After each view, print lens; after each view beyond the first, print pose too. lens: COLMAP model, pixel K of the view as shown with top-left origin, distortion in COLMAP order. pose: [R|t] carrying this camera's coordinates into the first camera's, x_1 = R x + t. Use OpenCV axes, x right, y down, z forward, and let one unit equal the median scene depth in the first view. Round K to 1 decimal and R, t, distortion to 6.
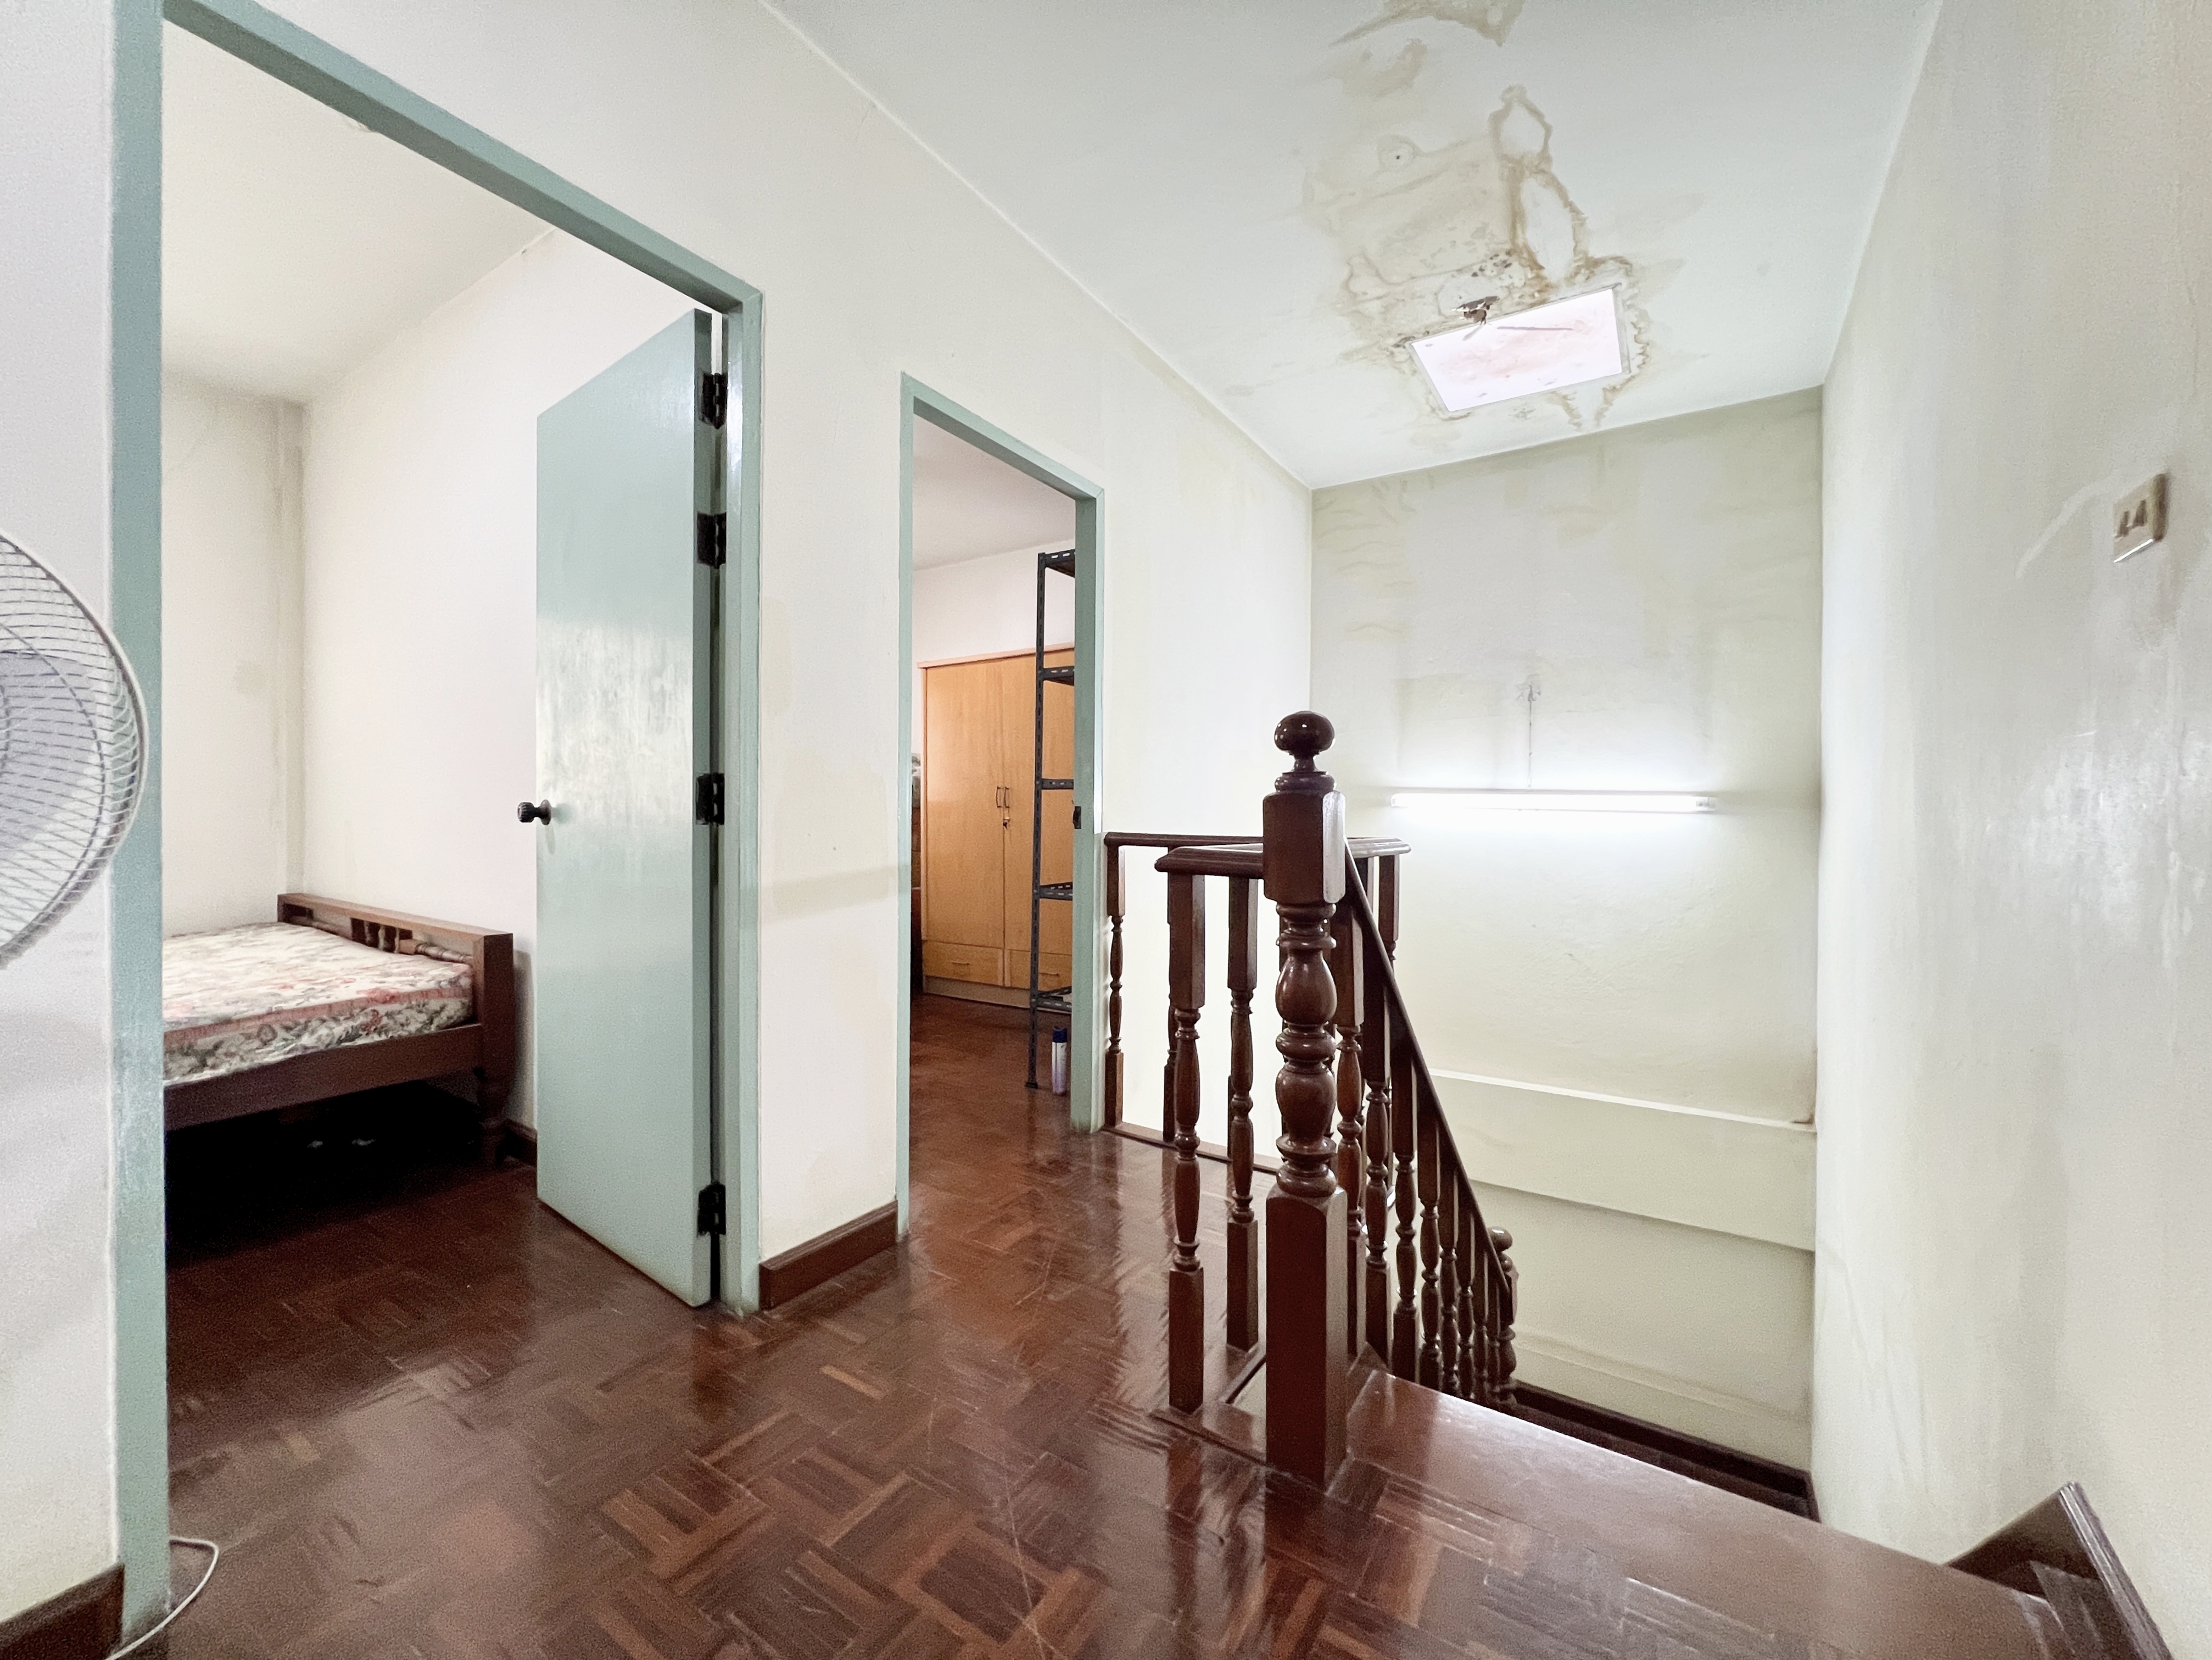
lens RADIAL K [[895.0, 0, 1103.6], [0, 895.0, 818.2], [0, 0, 1]] dist [-0.001890, -0.000385]
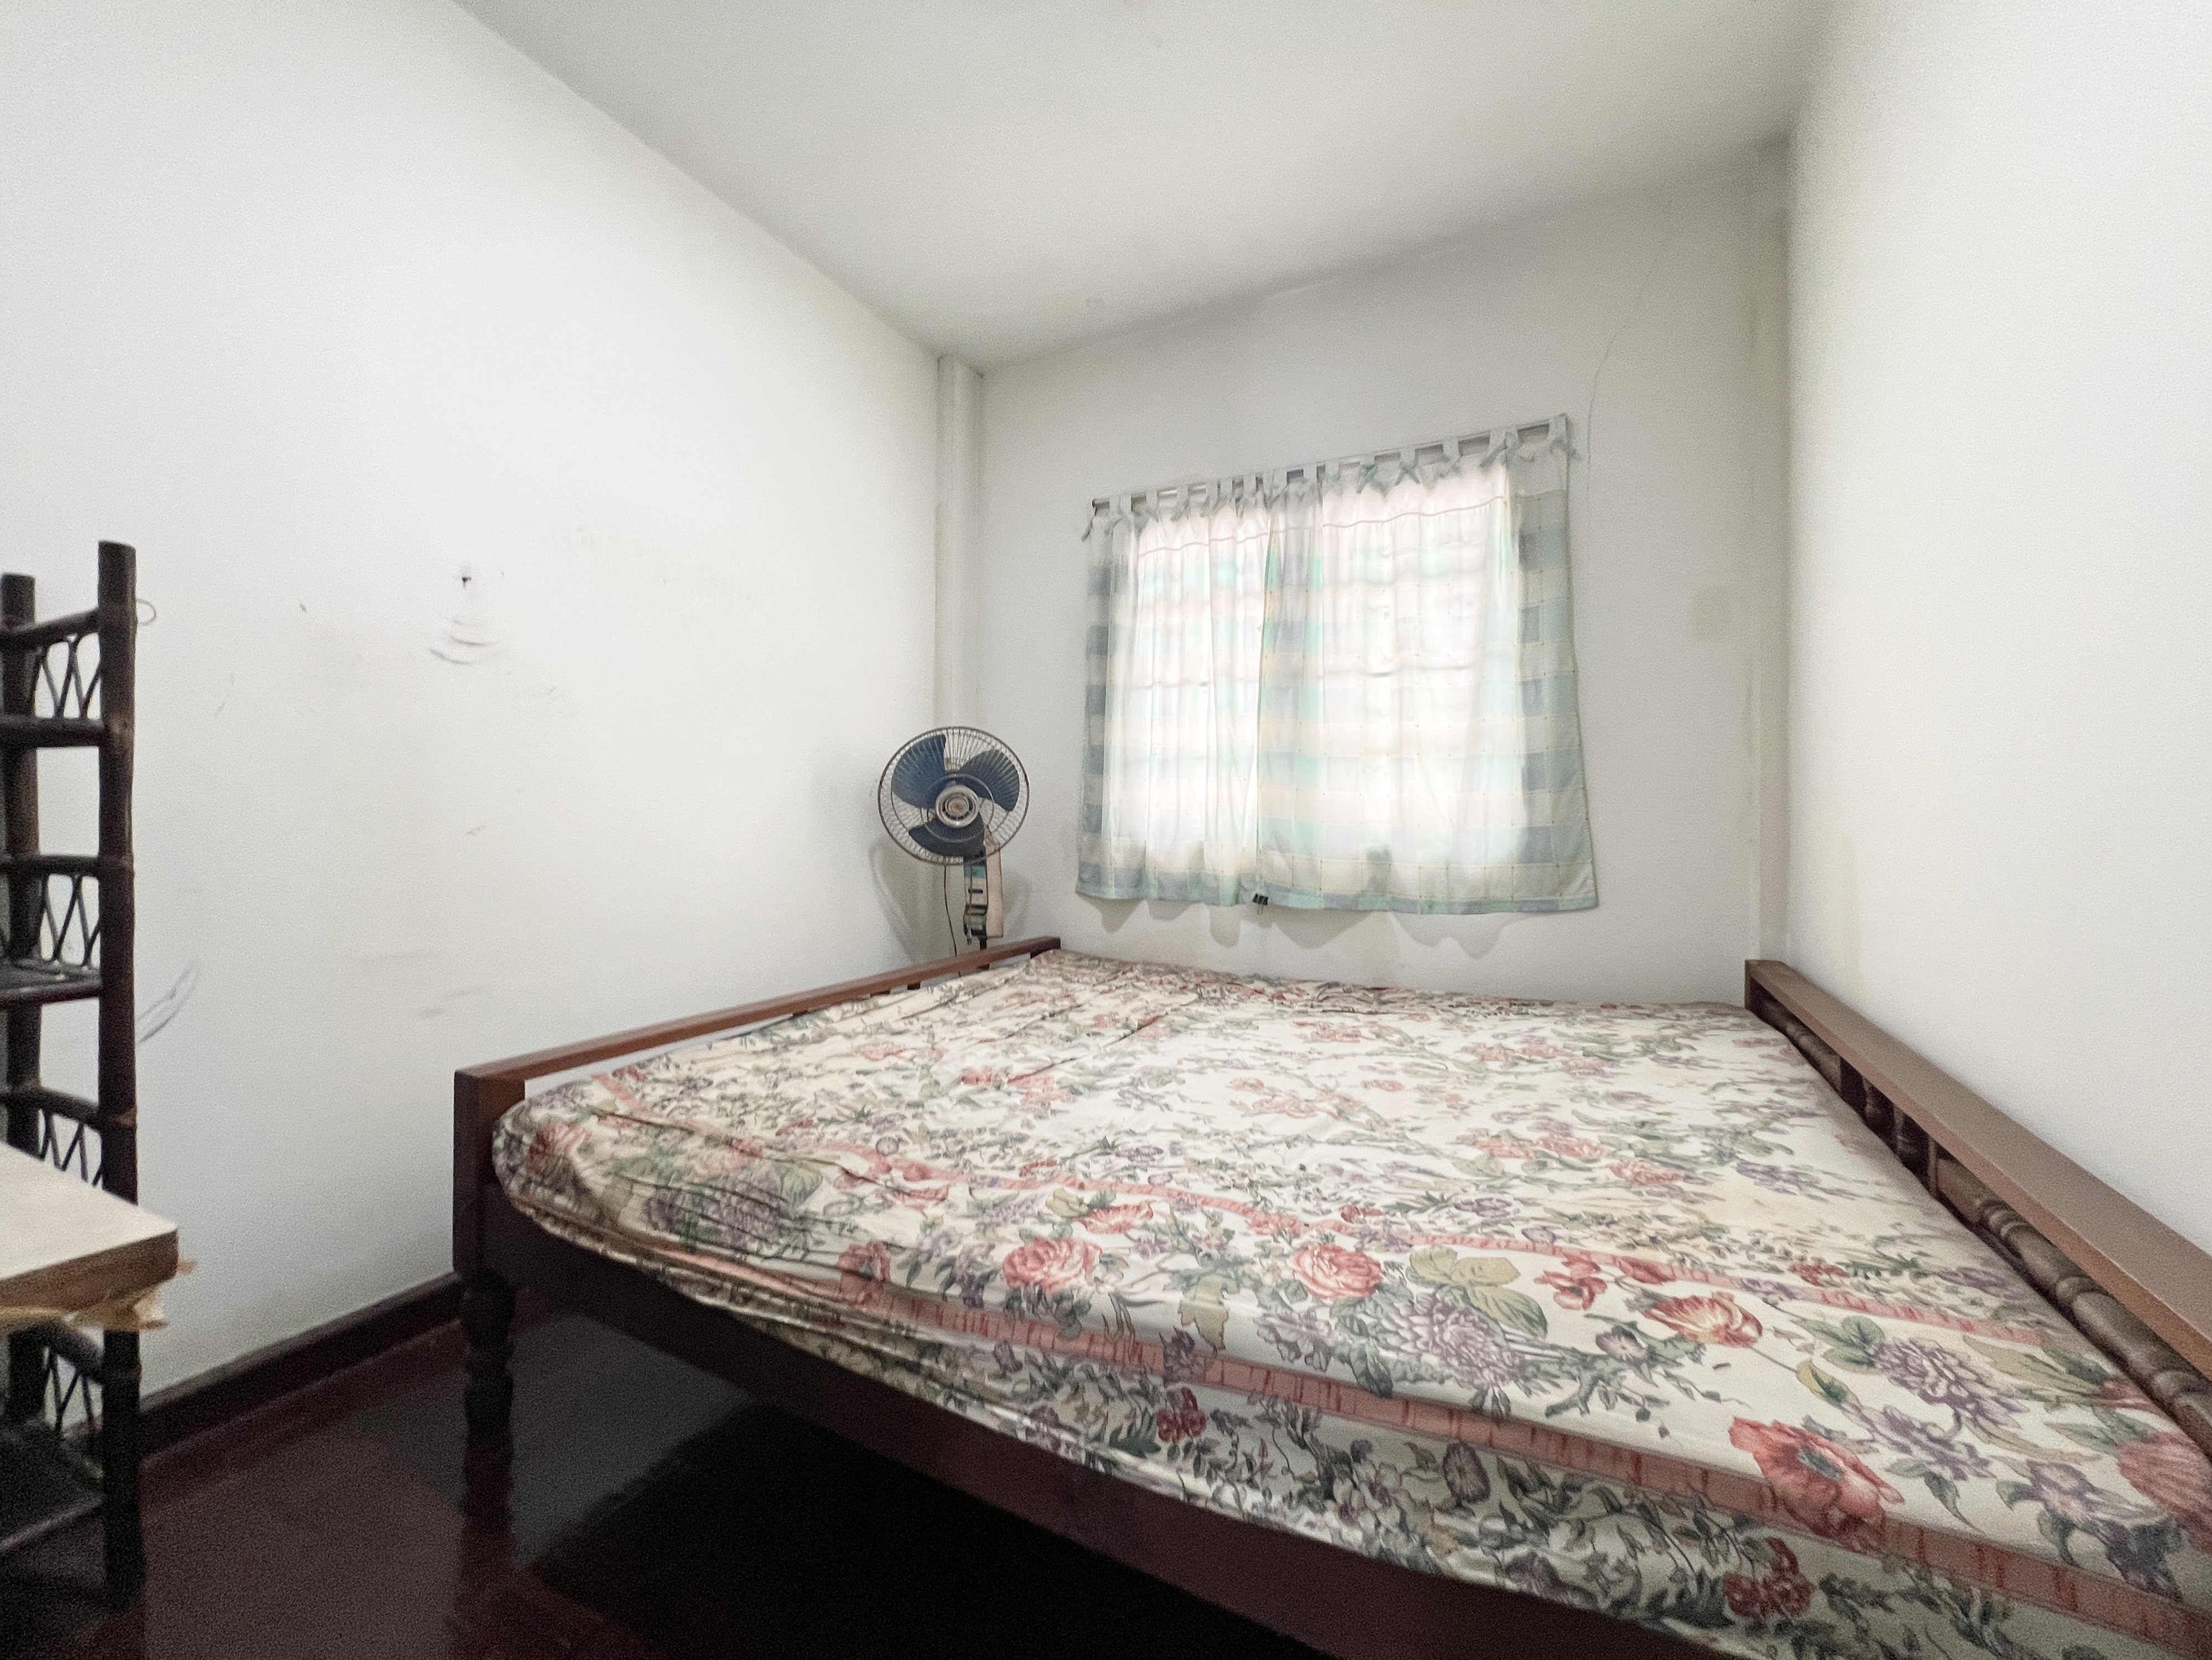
lens RADIAL K [[895.0, 0, 1093.2], [0, 895.0, 825.5], [0, 0, 1]] dist [-0.001890, -0.000385]
pose [[0.102728, -0.006228, -0.994690, -0.597062], [0.003689, 0.999976, -0.005880, -0.004424], [0.994703, -0.003066, 0.102749, 0.806100]]
